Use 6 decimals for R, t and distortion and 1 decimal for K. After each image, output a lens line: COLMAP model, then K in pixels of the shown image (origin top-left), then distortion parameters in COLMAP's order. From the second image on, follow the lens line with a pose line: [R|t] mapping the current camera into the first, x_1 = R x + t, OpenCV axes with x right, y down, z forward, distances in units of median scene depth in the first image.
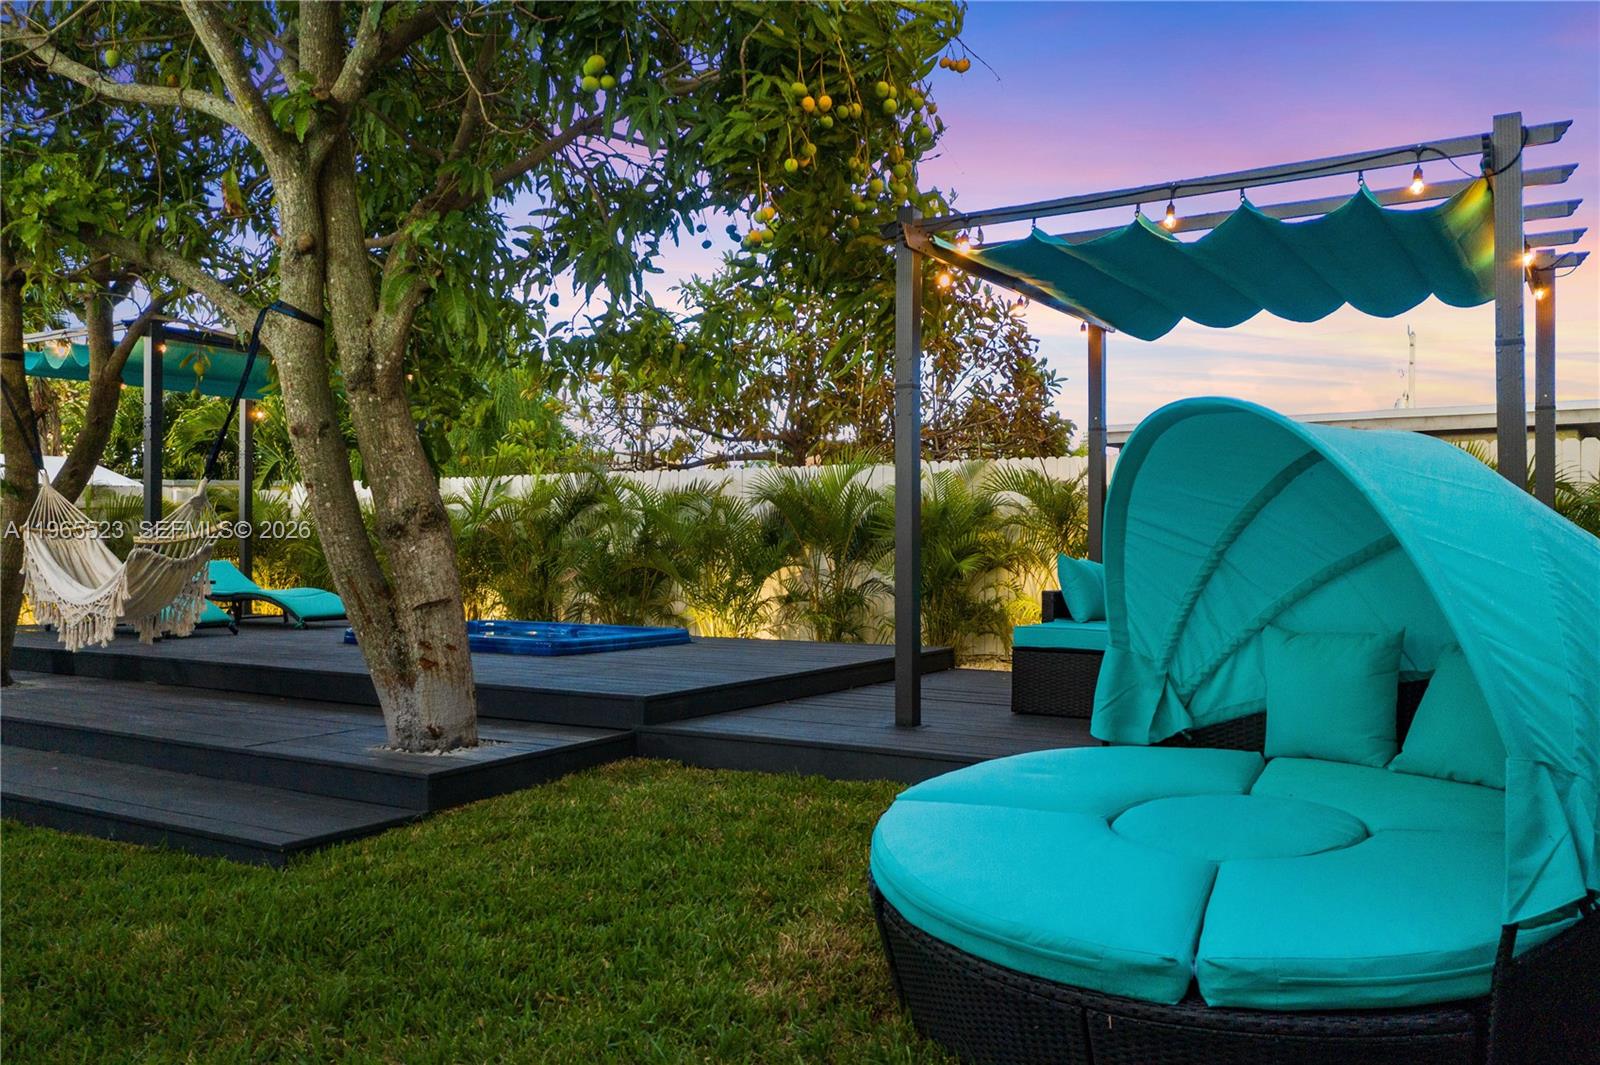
lens RADIAL K [[1268.4, 0, 795.9], [0, 1268.4, 535.4], [0, 0, 1]] dist [0.001762, -0.004886]
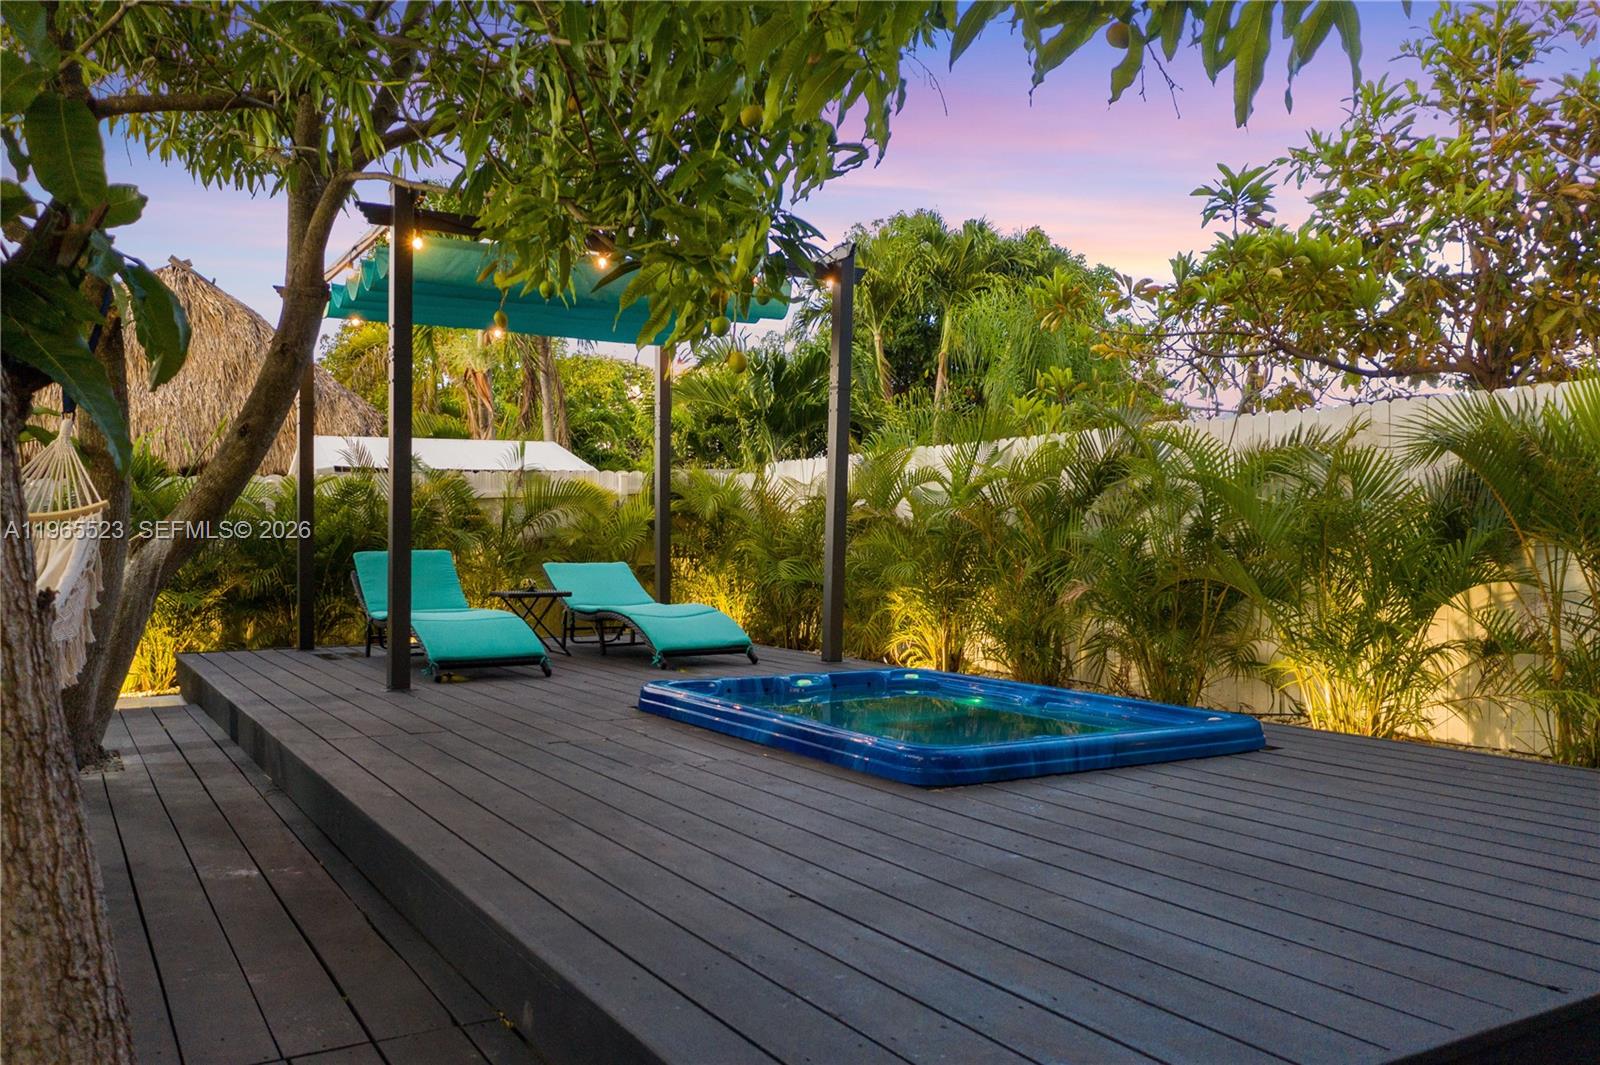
lens RADIAL K [[1287.7, 0, 796.7], [0, 1287.7, 534.5], [0, 0, 1]] dist [0.003600, 0.008019]
pose [[0.887786, -0.003605, -0.460242, -0.013786], [0.004424, 0.999990, 0.000702, 0.003411], [0.460235, -0.002659, 0.887793, 0.398017]]
